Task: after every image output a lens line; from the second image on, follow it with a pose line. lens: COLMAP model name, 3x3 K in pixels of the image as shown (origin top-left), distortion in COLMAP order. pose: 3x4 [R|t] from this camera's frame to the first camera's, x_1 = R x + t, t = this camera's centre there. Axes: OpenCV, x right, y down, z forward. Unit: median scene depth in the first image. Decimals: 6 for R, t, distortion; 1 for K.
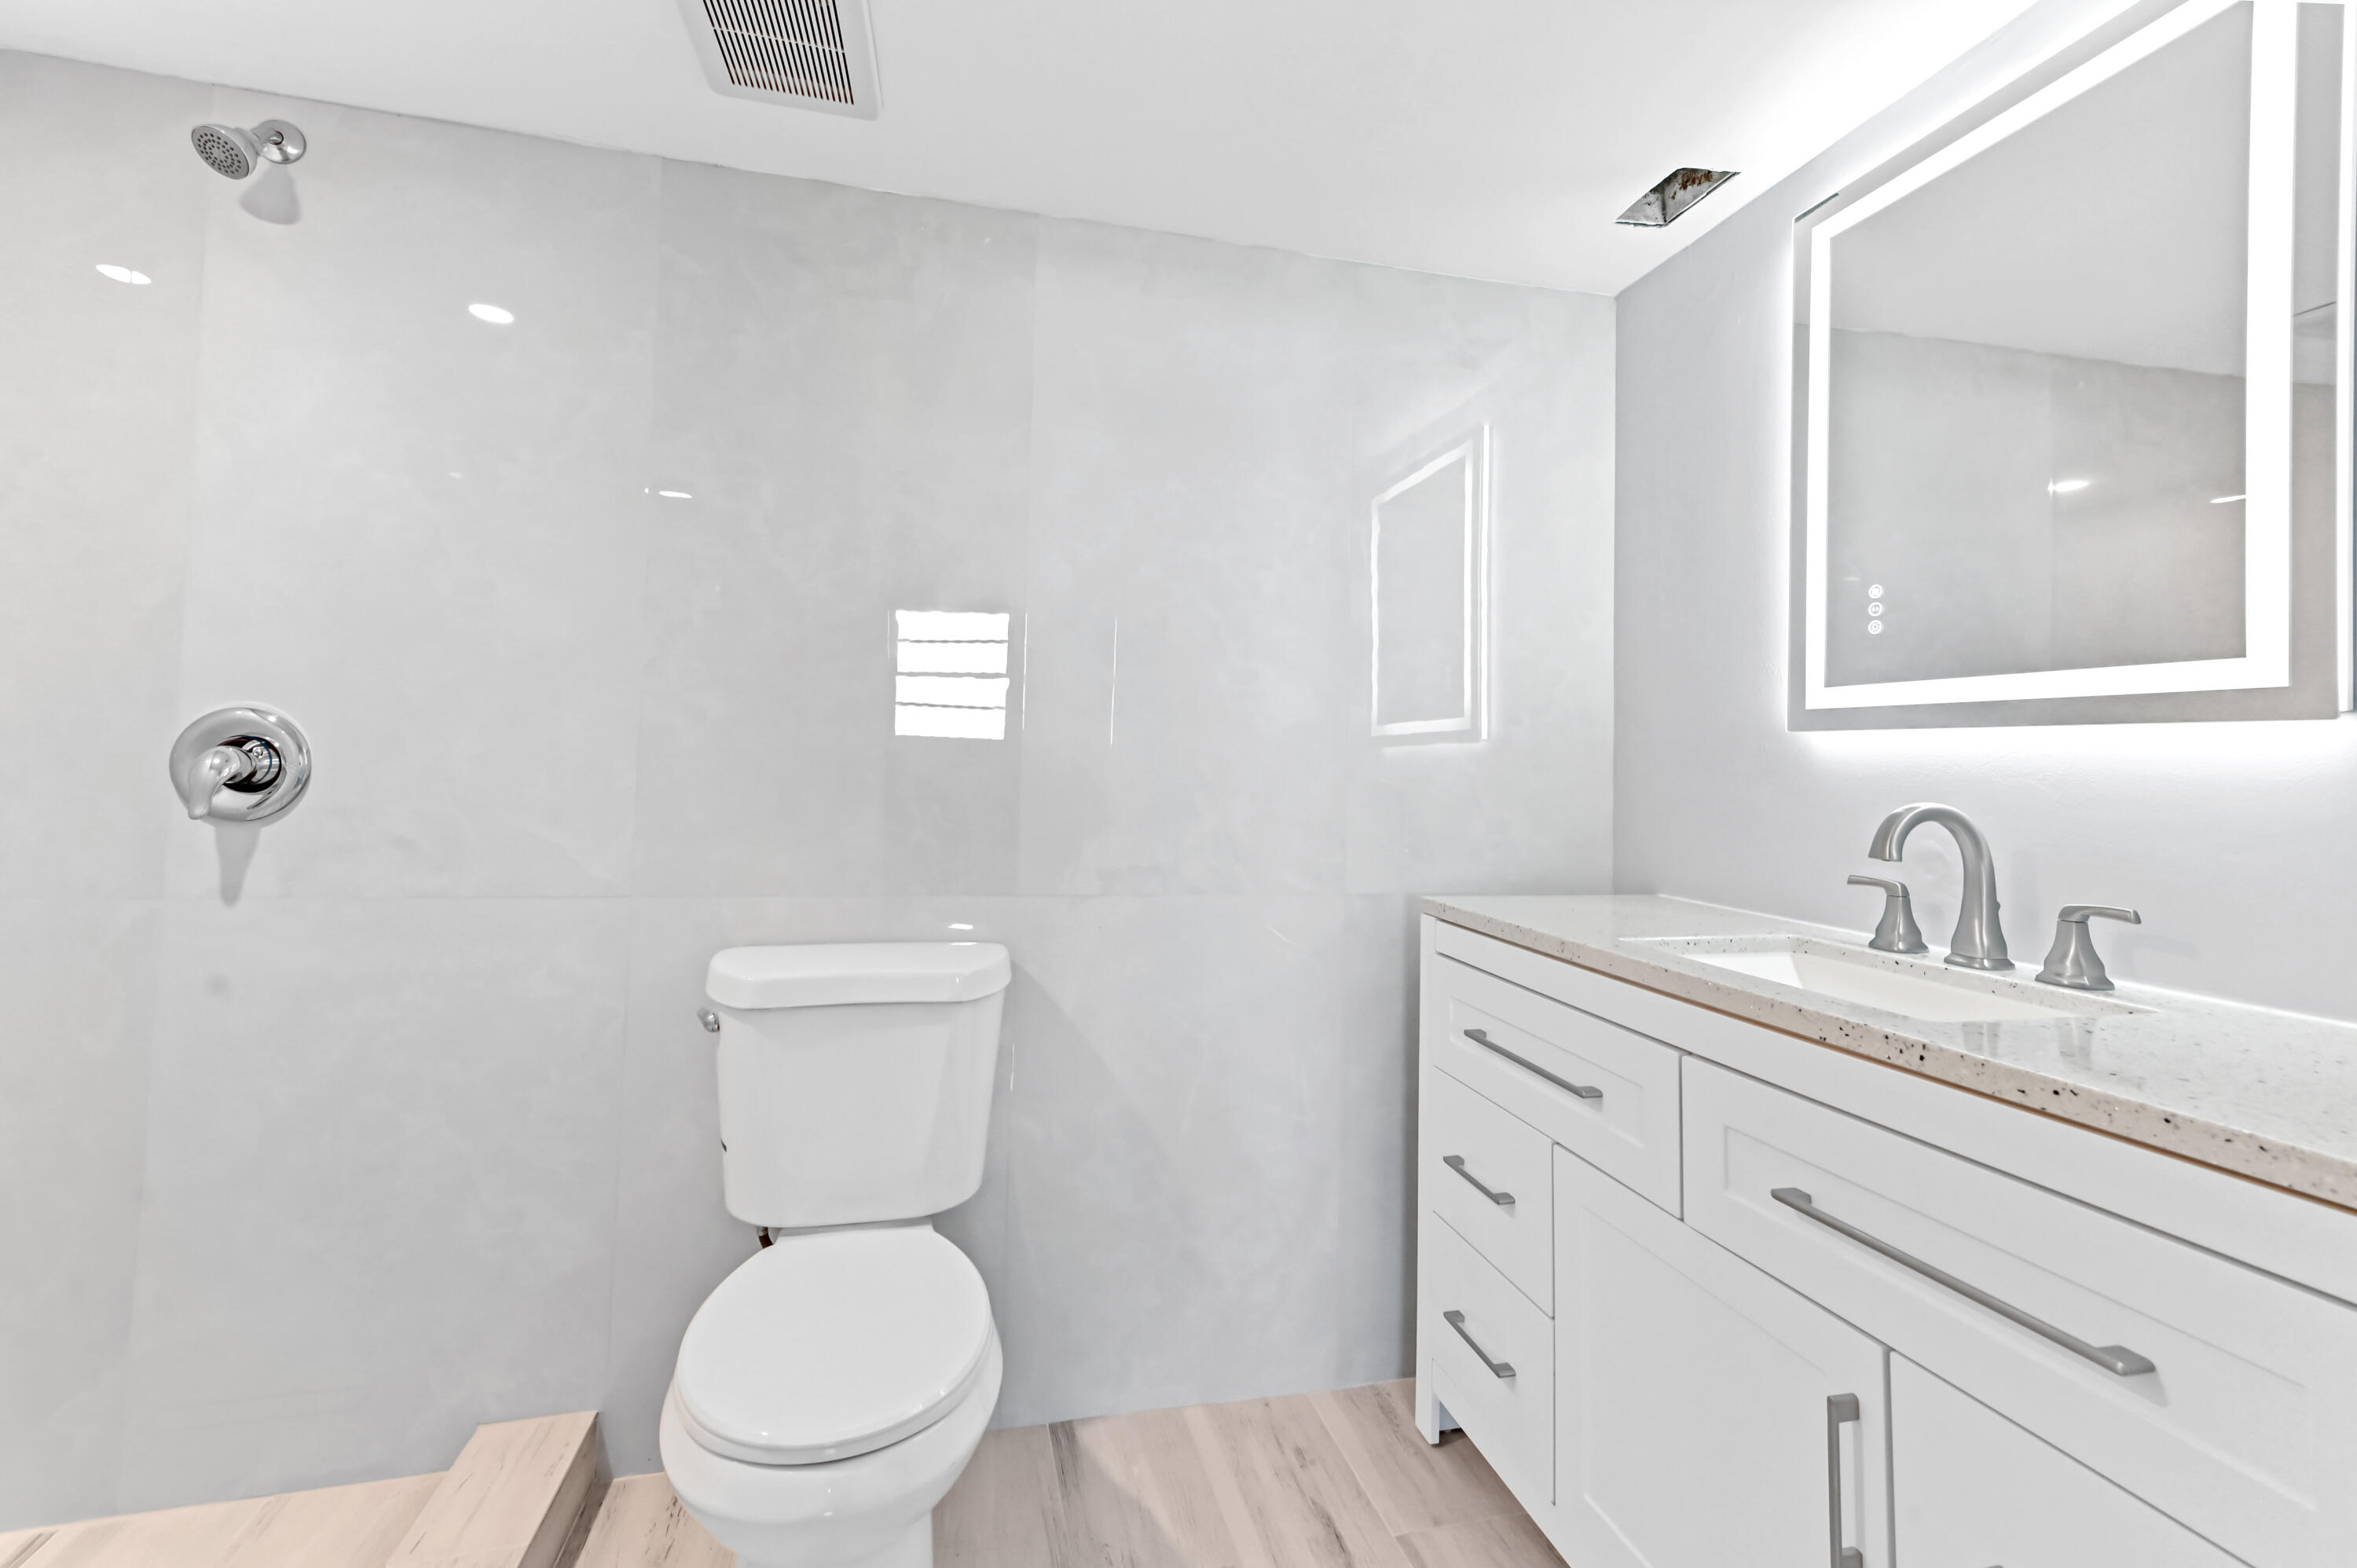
lens RADIAL K [[918.6, 0, 1203.6], [0, 918.6, 793.4], [0, 0, 1]] dist [0.015747, -0.000286]
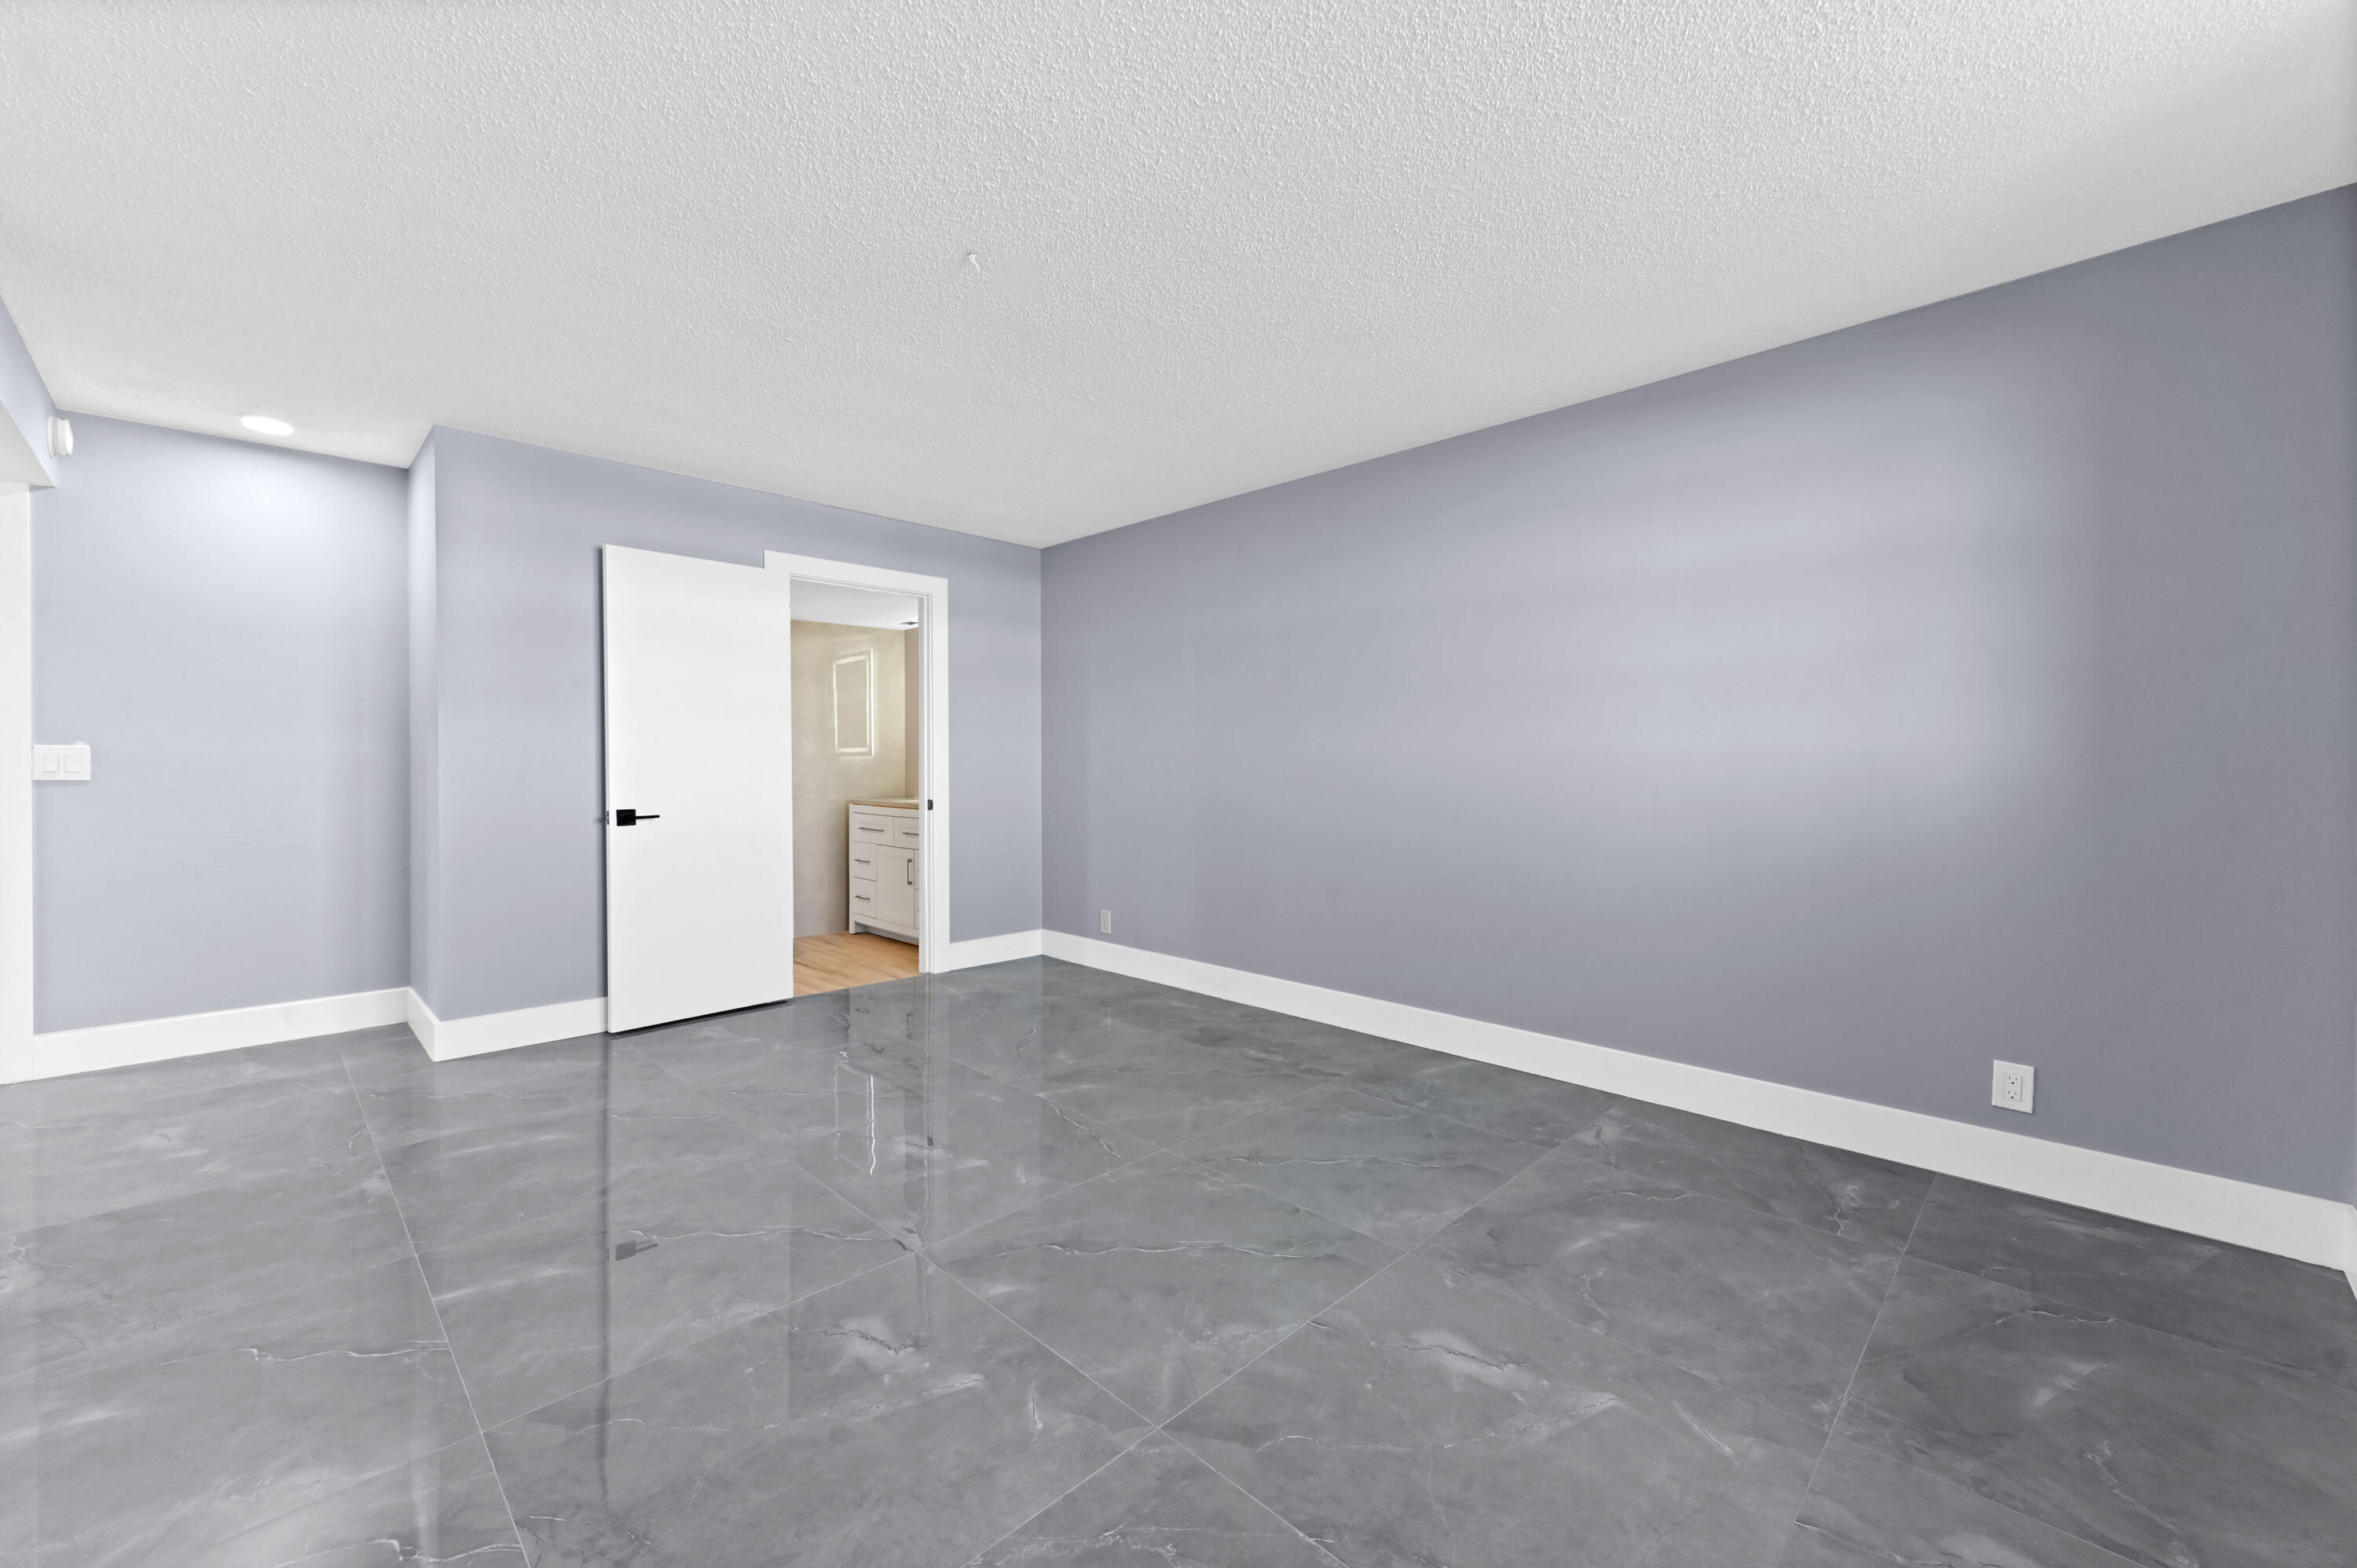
lens RADIAL K [[918.6, 0, 1203.6], [0, 918.6, 793.4], [0, 0, 1]] dist [0.015747, -0.000286]
pose [[0.850693, -0.029362, 0.524843, -0.602977], [0.024589, 0.999569, 0.016066, 0.078285], [-0.525088, -0.000762, 0.851048, -3.524109]]
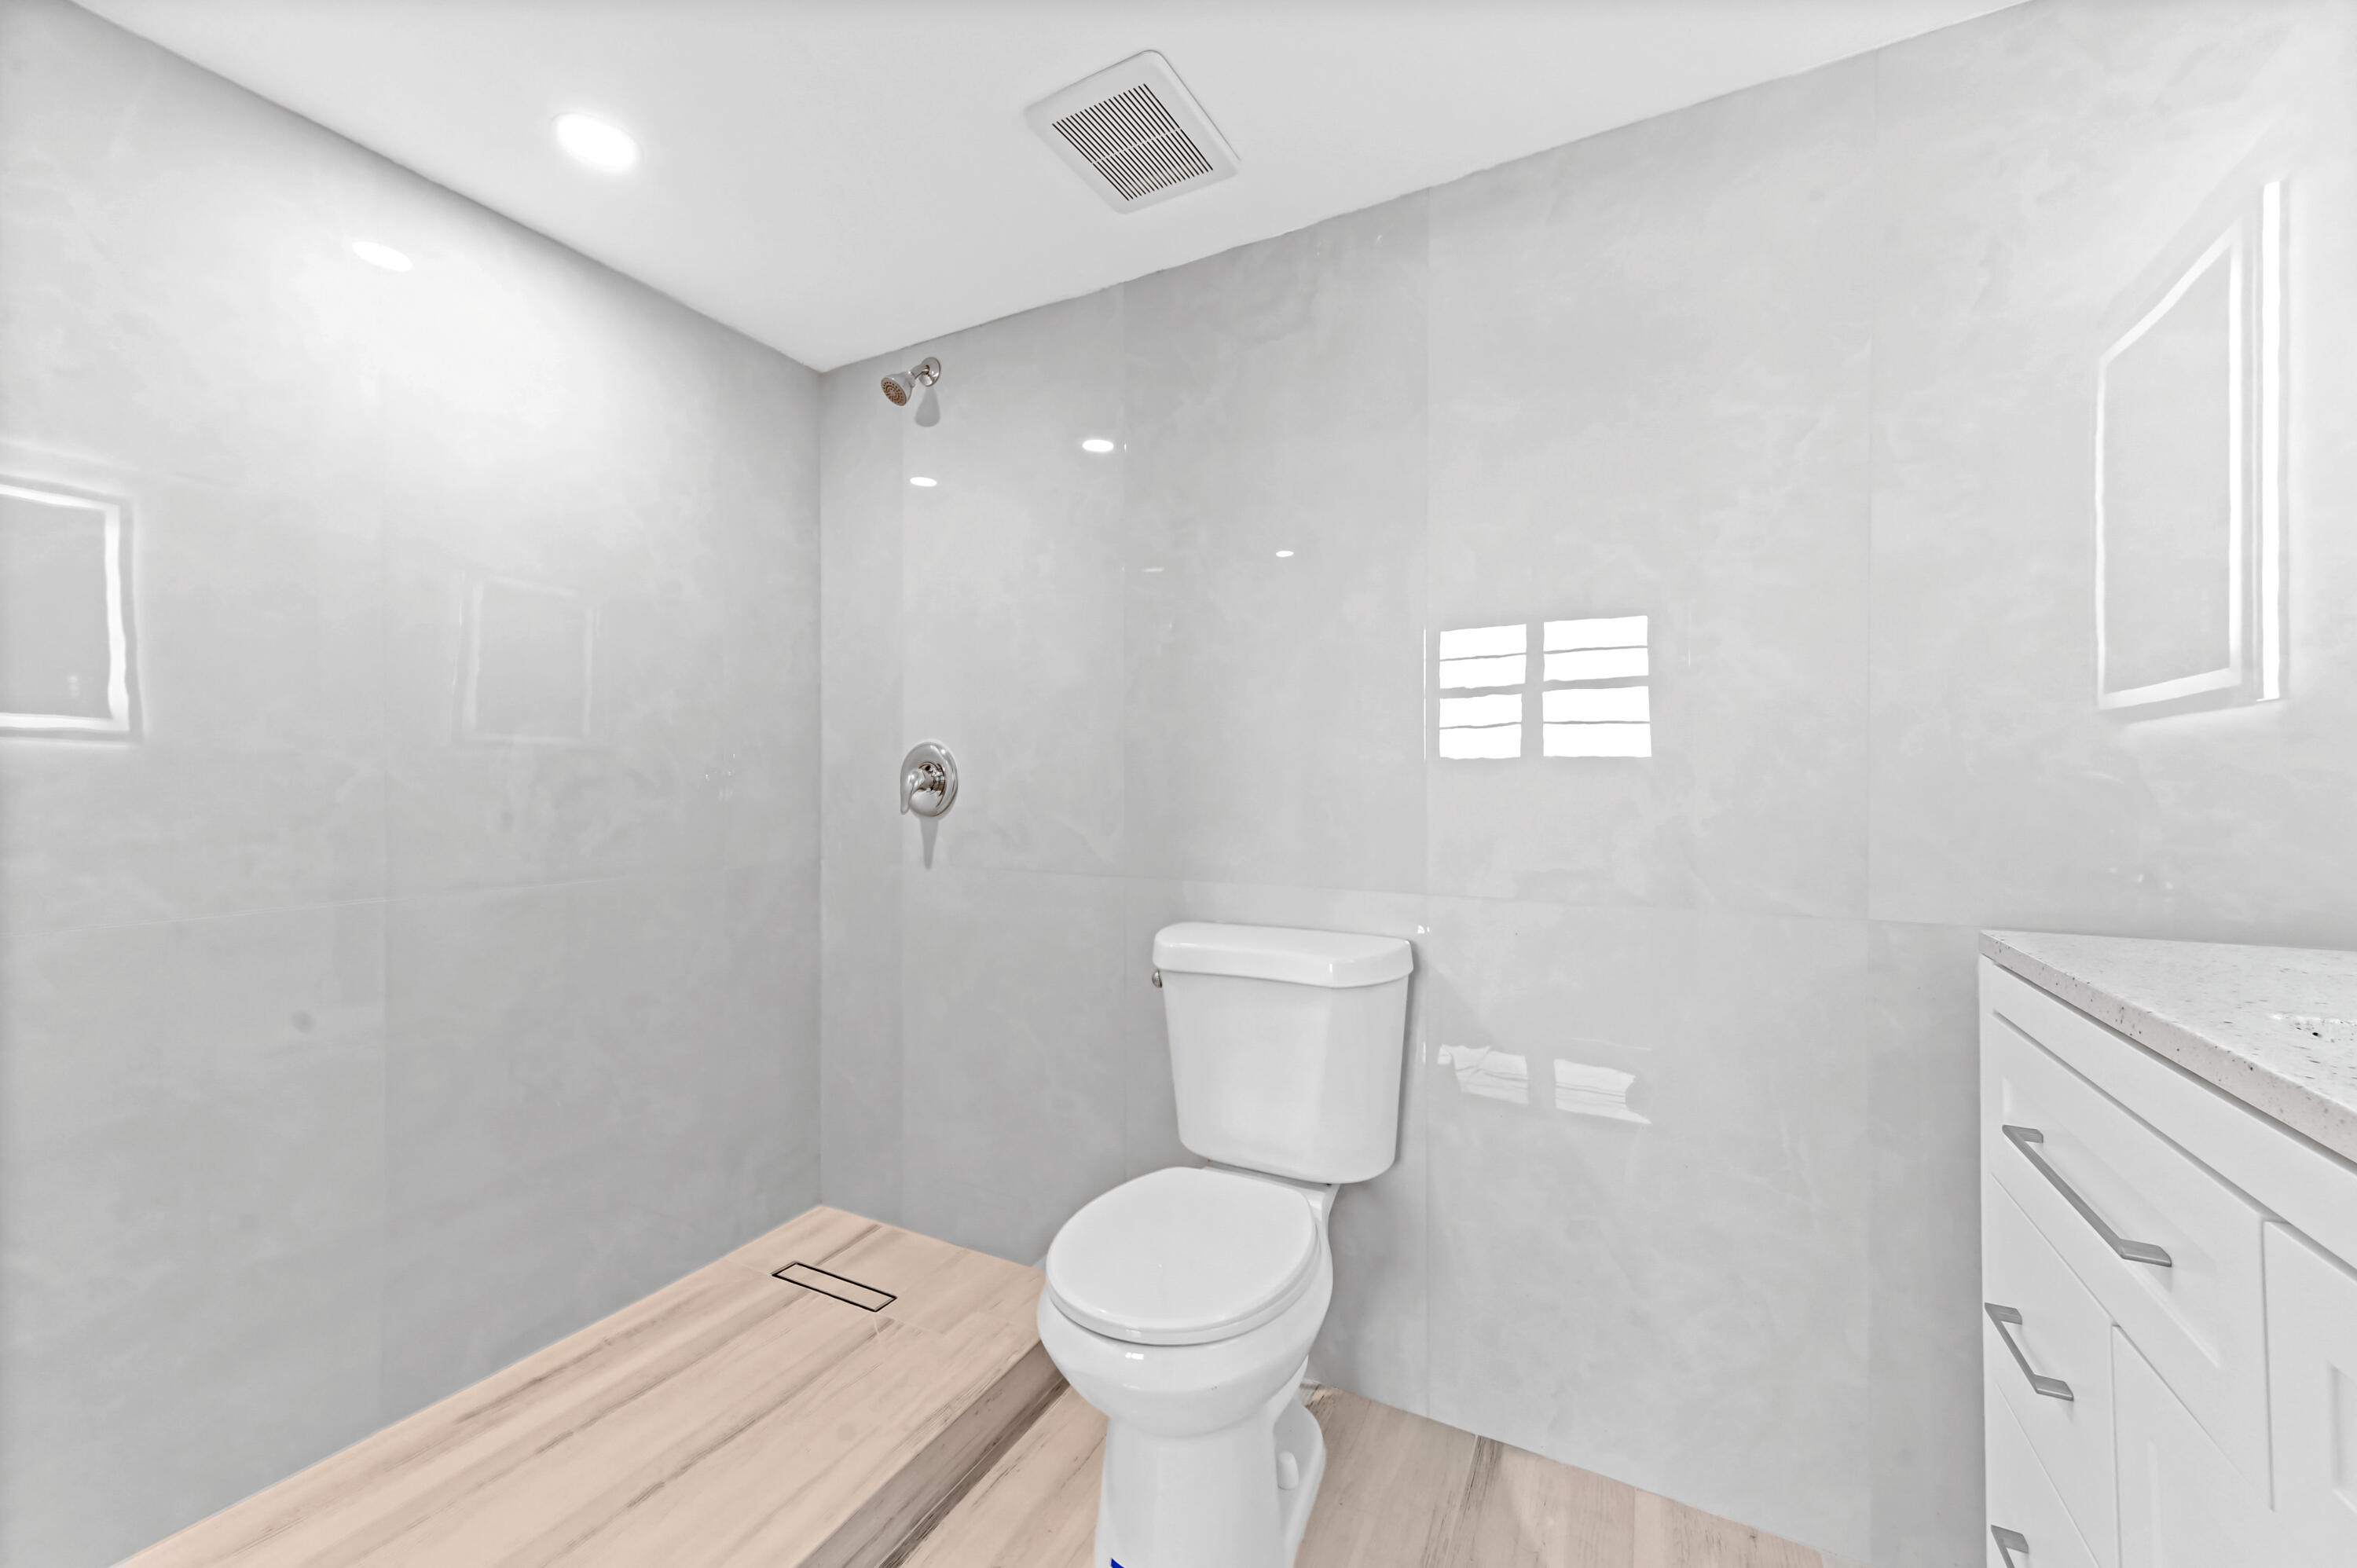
lens RADIAL K [[926.4, 0, 1352.9], [0, 926.4, 847.7], [0, 0, 1]] dist [0.019130, 0.000067]
pose [[0.769711, 0.011520, -0.638289, 0.374514], [0.005231, 0.999690, 0.024351, 0.035367], [0.638371, -0.022082, 0.769412, 0.175846]]
